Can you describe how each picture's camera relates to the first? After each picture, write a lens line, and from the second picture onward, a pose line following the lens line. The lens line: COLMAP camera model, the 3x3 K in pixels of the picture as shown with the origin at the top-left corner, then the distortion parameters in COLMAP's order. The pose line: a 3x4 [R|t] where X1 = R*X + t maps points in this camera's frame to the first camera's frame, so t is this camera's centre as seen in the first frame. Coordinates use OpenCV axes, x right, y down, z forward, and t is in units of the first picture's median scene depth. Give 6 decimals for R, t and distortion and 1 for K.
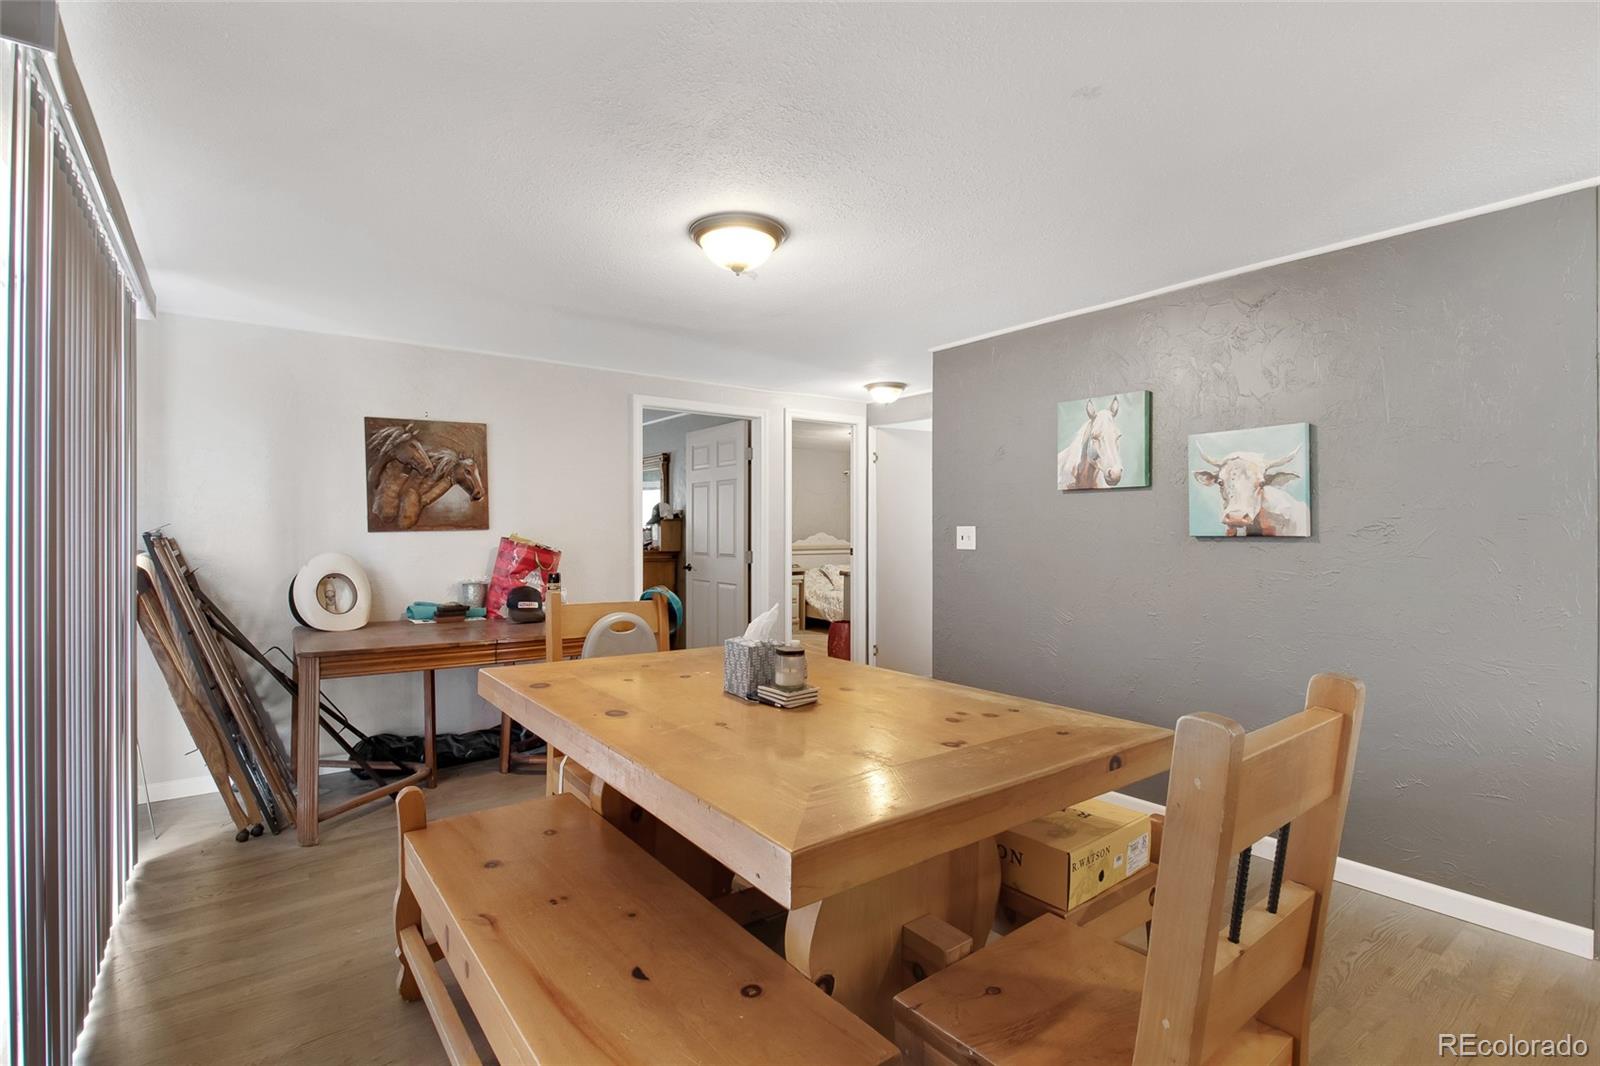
lens RADIAL K [[744.0, 0, 796.1], [0, 744.0, 528.7], [0, 0, 1]] dist [0.001121, -0.001248]
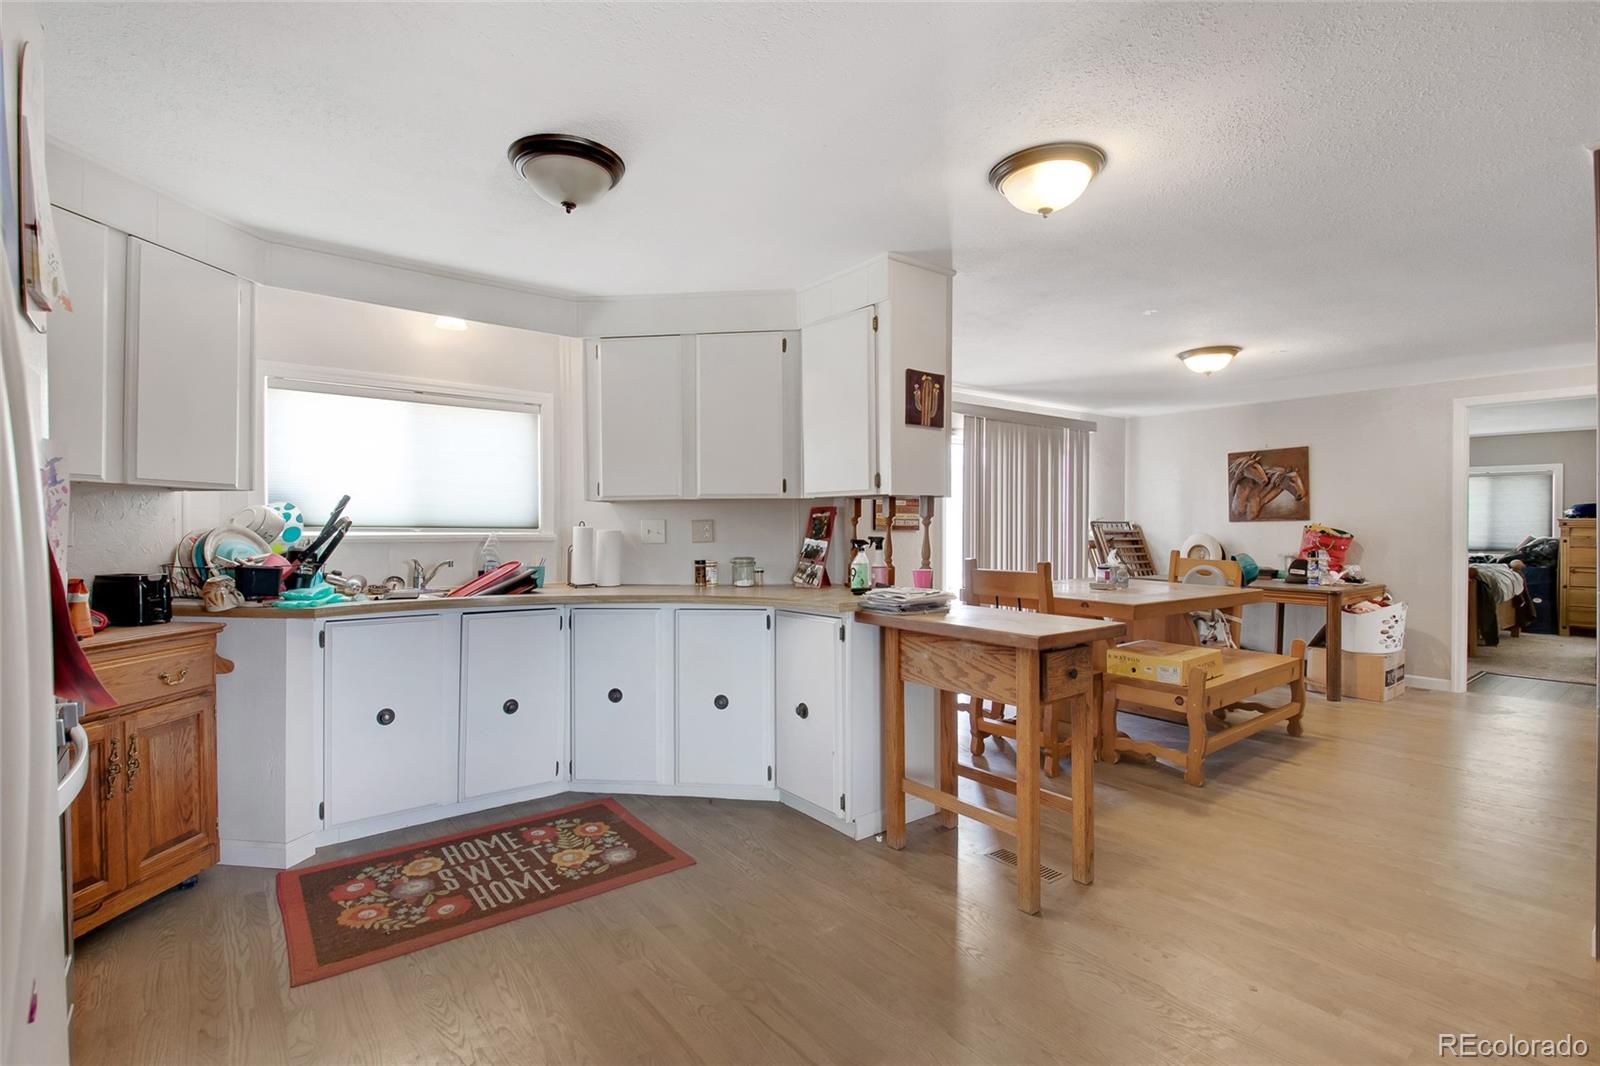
lens RADIAL K [[744.0, 0, 796.1], [0, 744.0, 528.6], [0, 0, 1]] dist [0.001121, -0.001248]
pose [[0.015492, 0.004346, -0.999871, 1.047248], [-0.001552, 0.999989, 0.004323, 0.013292], [0.999879, 0.001485, 0.015498, -0.003861]]
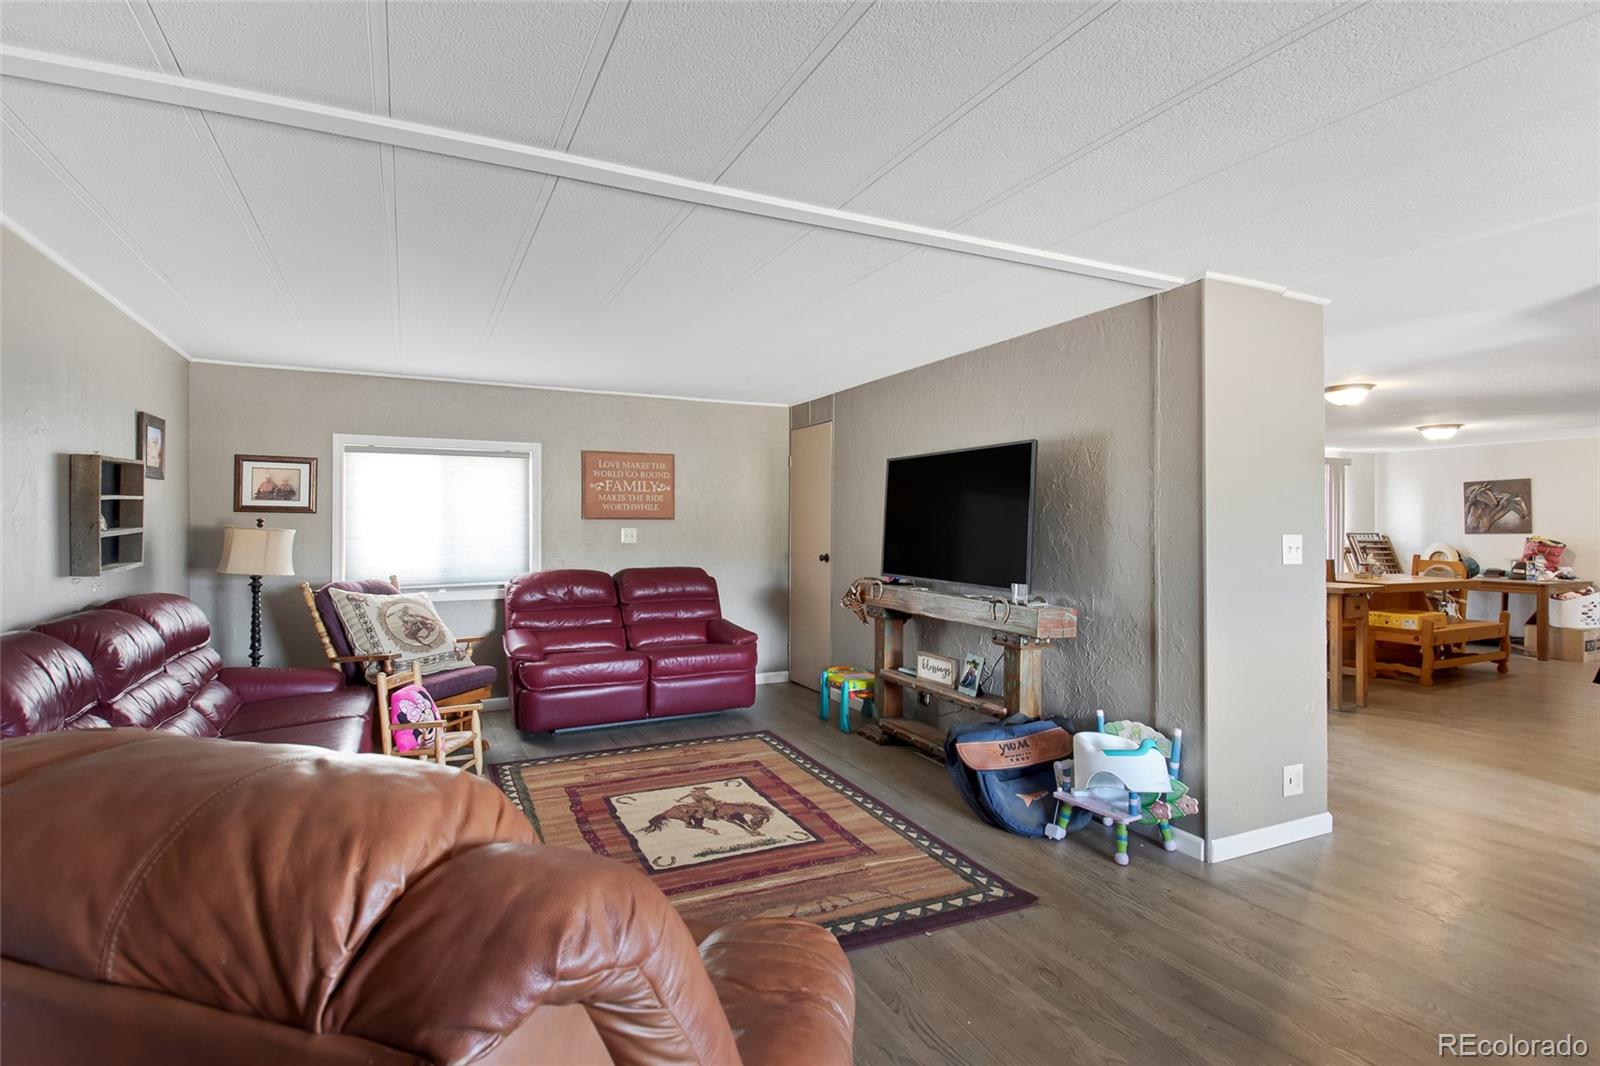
lens RADIAL K [[787.1, 0, 793.5], [0, 787.1, 531.4], [0, 0, 1]] dist [-0.002343, -0.000513]
pose [[-0.192662, 0.003486, -0.981259, 2.030535], [-0.004107, 0.999982, 0.004359, -0.005322], [0.981257, 0.004870, -0.192644, -0.495307]]
